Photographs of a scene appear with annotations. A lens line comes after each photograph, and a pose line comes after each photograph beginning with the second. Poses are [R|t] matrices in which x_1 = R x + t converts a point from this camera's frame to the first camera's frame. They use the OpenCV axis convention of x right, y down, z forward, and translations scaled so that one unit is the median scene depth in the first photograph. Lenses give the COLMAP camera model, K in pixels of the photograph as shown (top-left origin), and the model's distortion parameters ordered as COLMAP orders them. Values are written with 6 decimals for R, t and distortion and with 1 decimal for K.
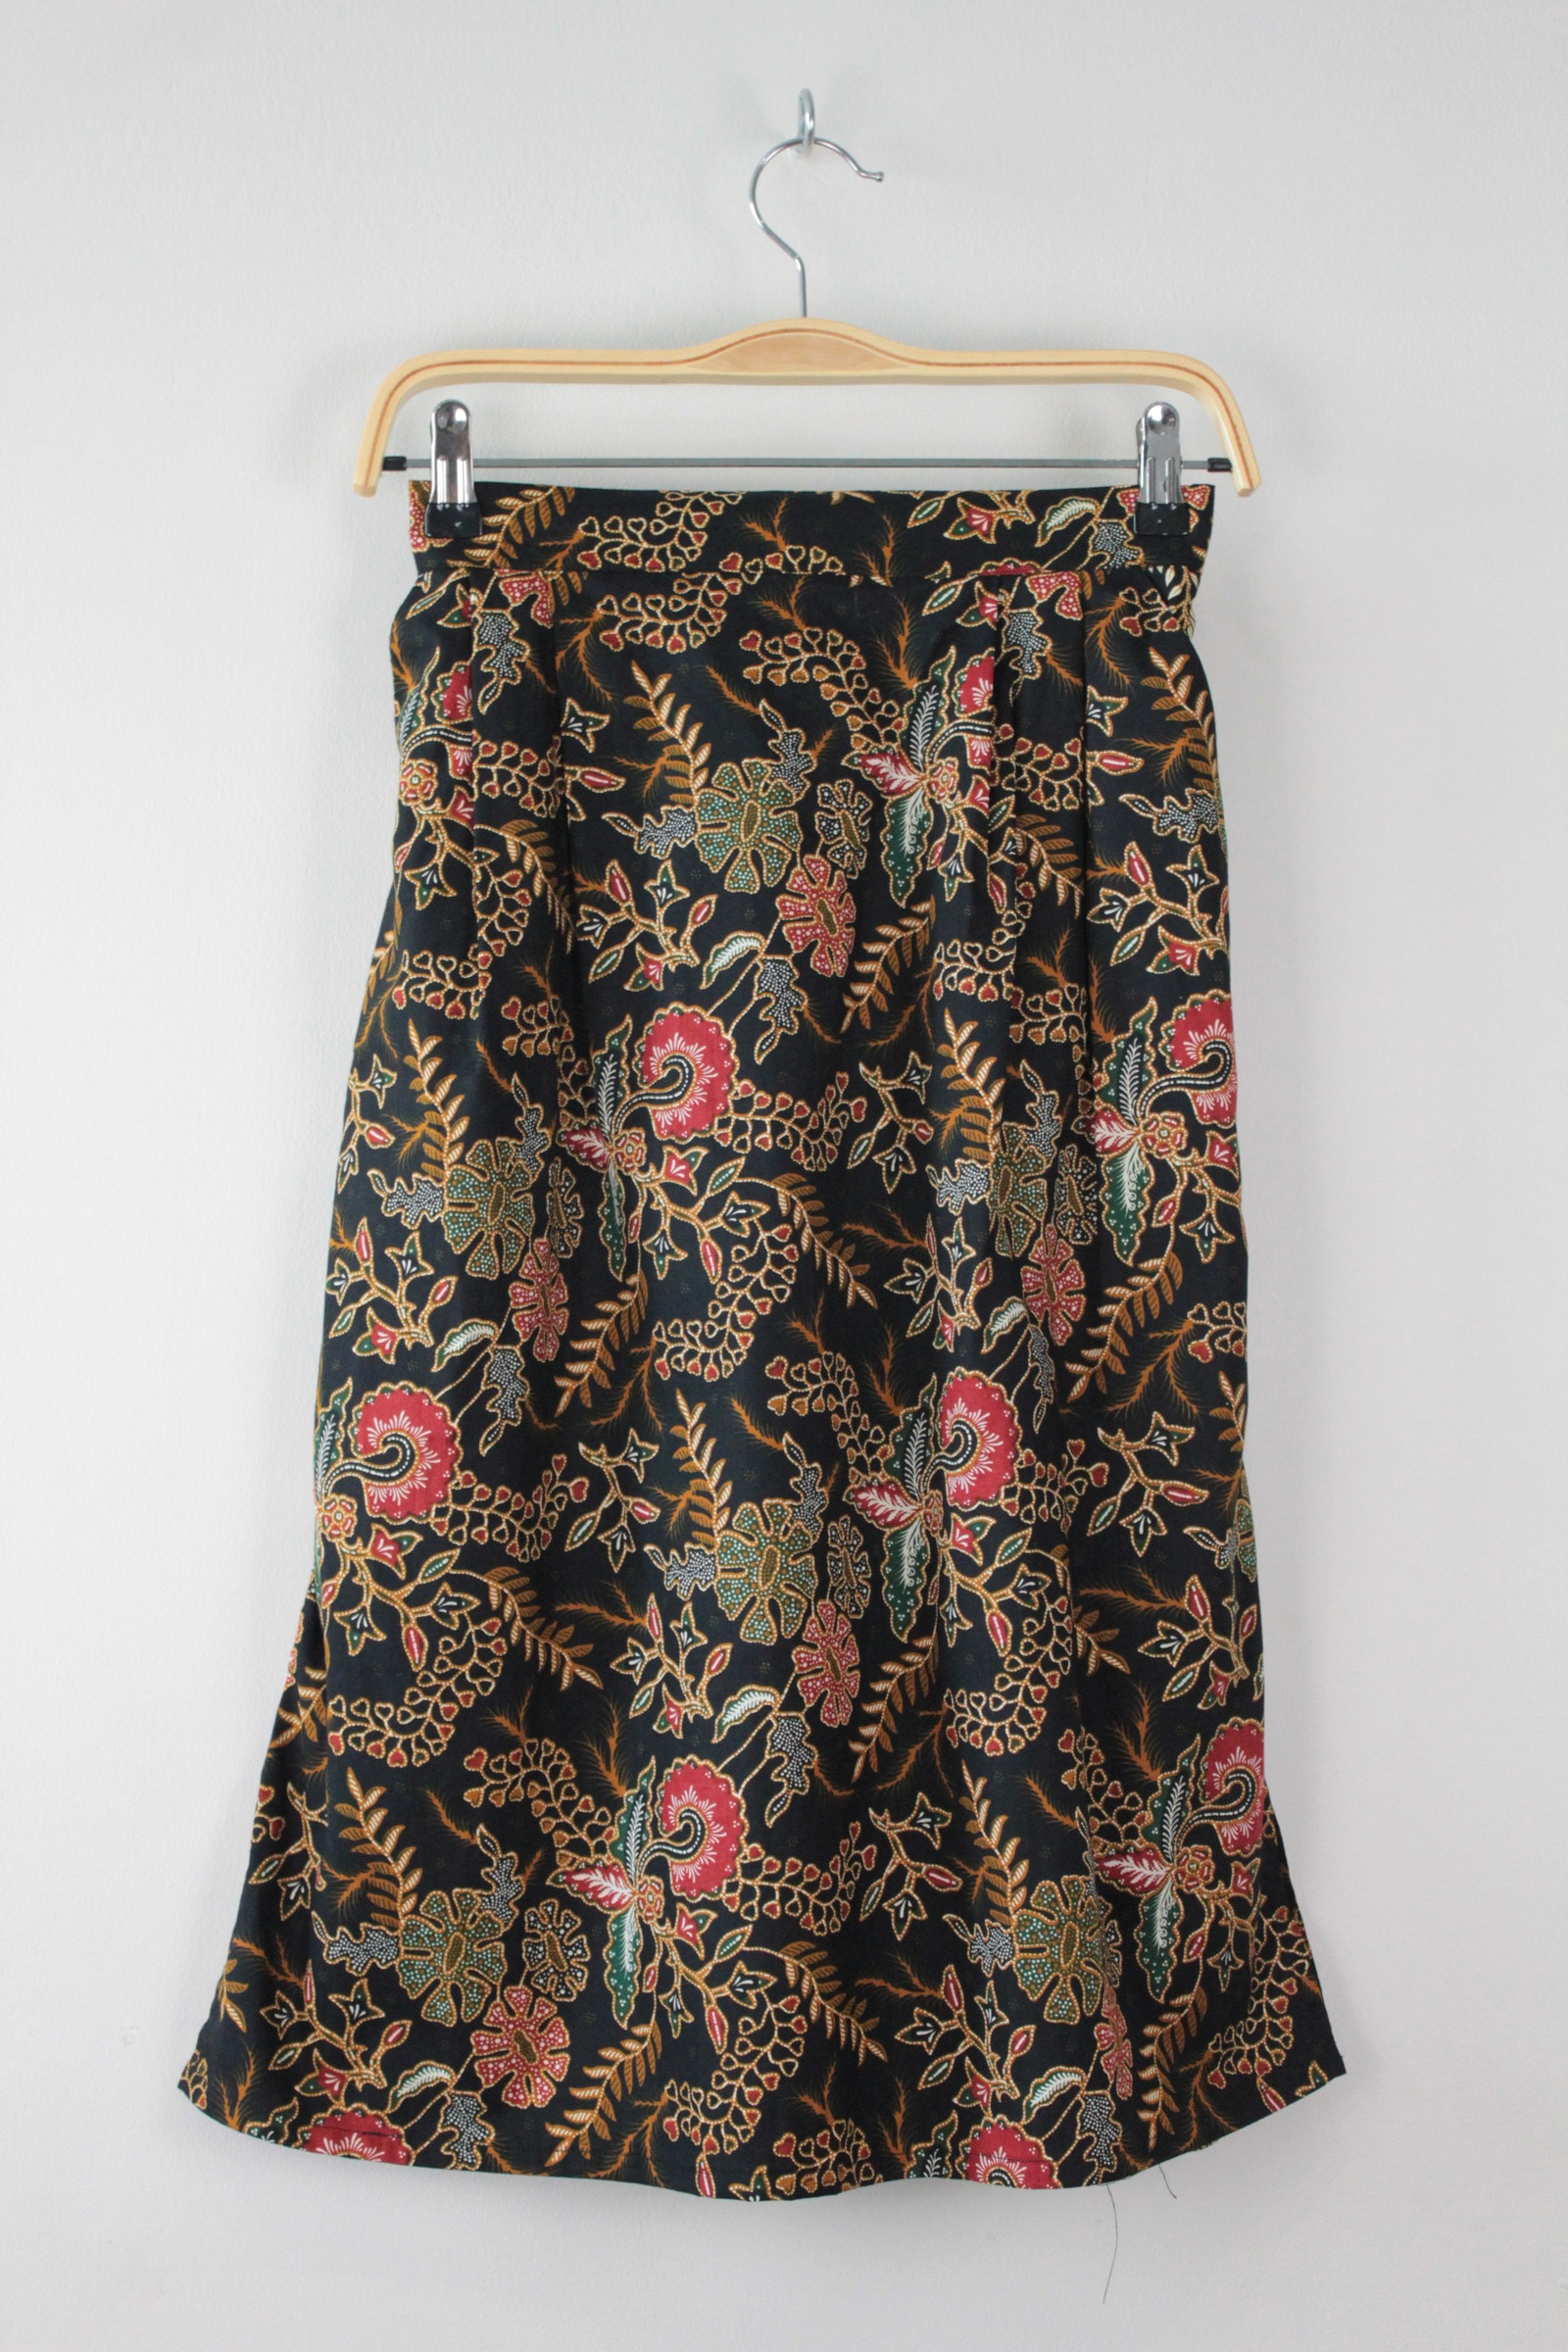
lens RADIAL K [[3594.8, 0, 784.0], [0, 3594.8, 1176.0], [0, 0, 1]] dist [-0.025536, 0.046634]
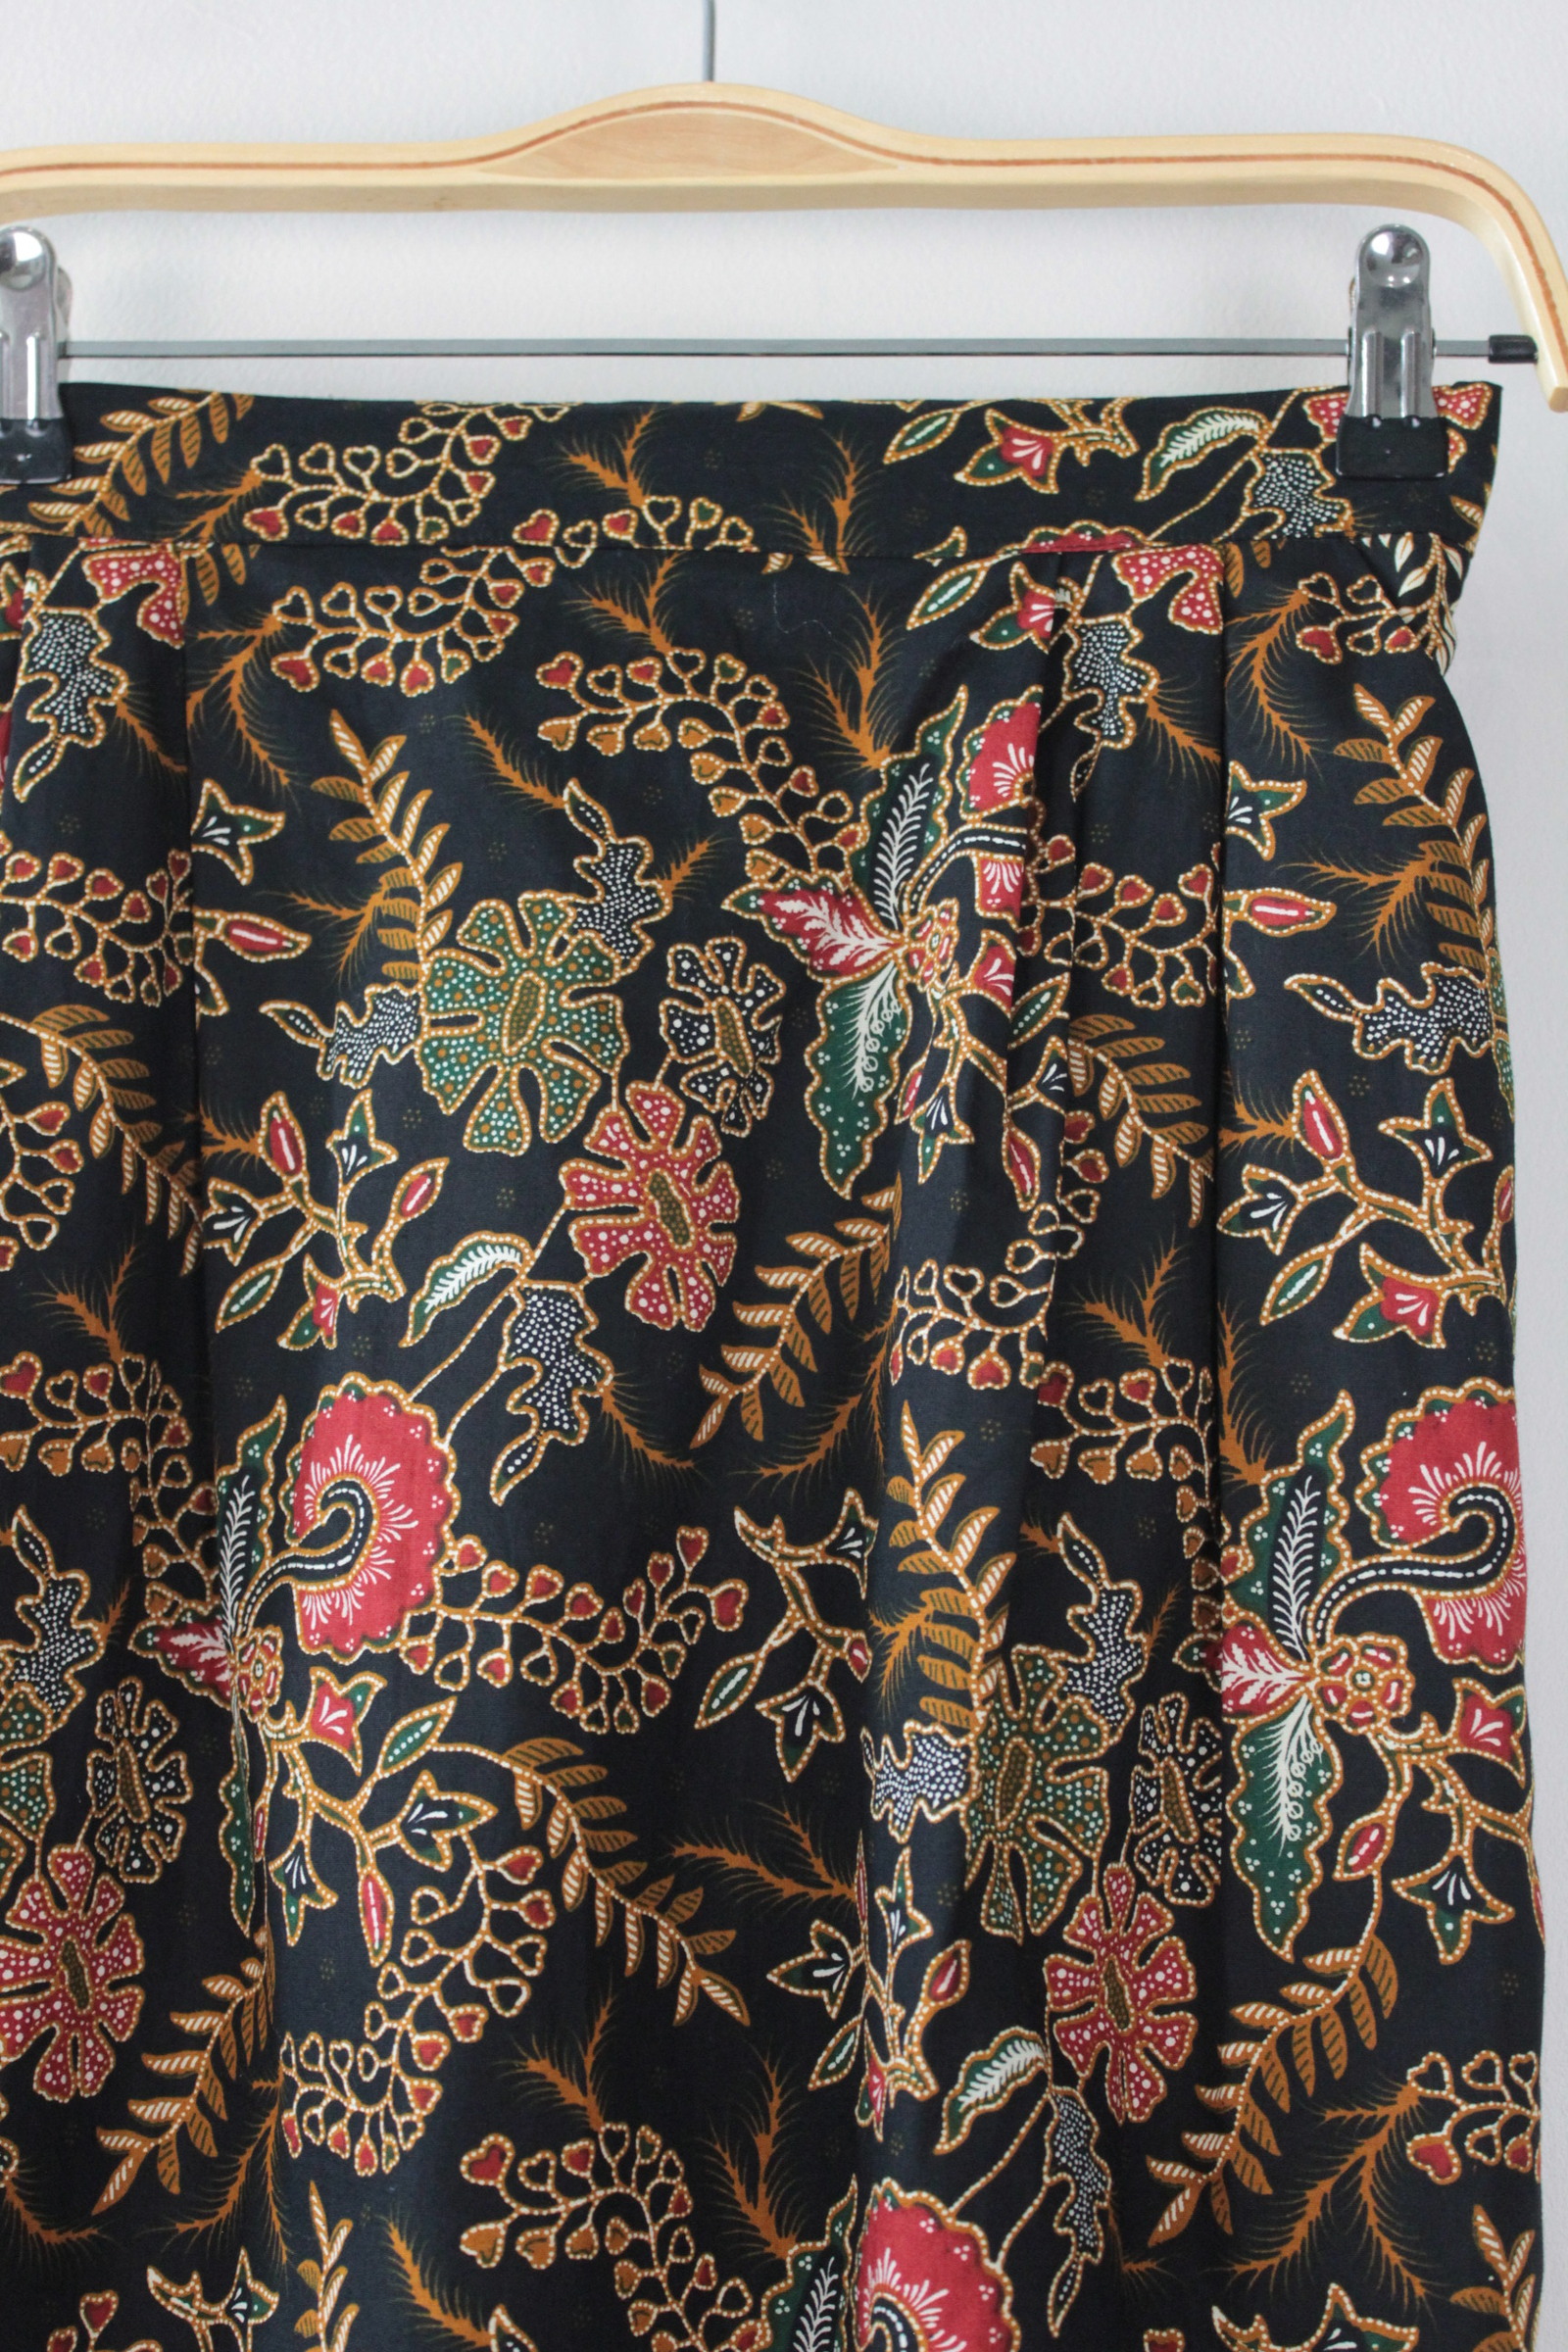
lens RADIAL K [[3429.7, 0, 784.0], [0, 3429.7, 1176.0], [0, 0, 1]] dist [-0.034883, 0.082321]
pose [[0.987588, 0.017644, -0.156075, 0.099378], [-0.037086, 0.991770, -0.122545, -0.019499], [0.152629, 0.126812, 0.980114, 0.537383]]
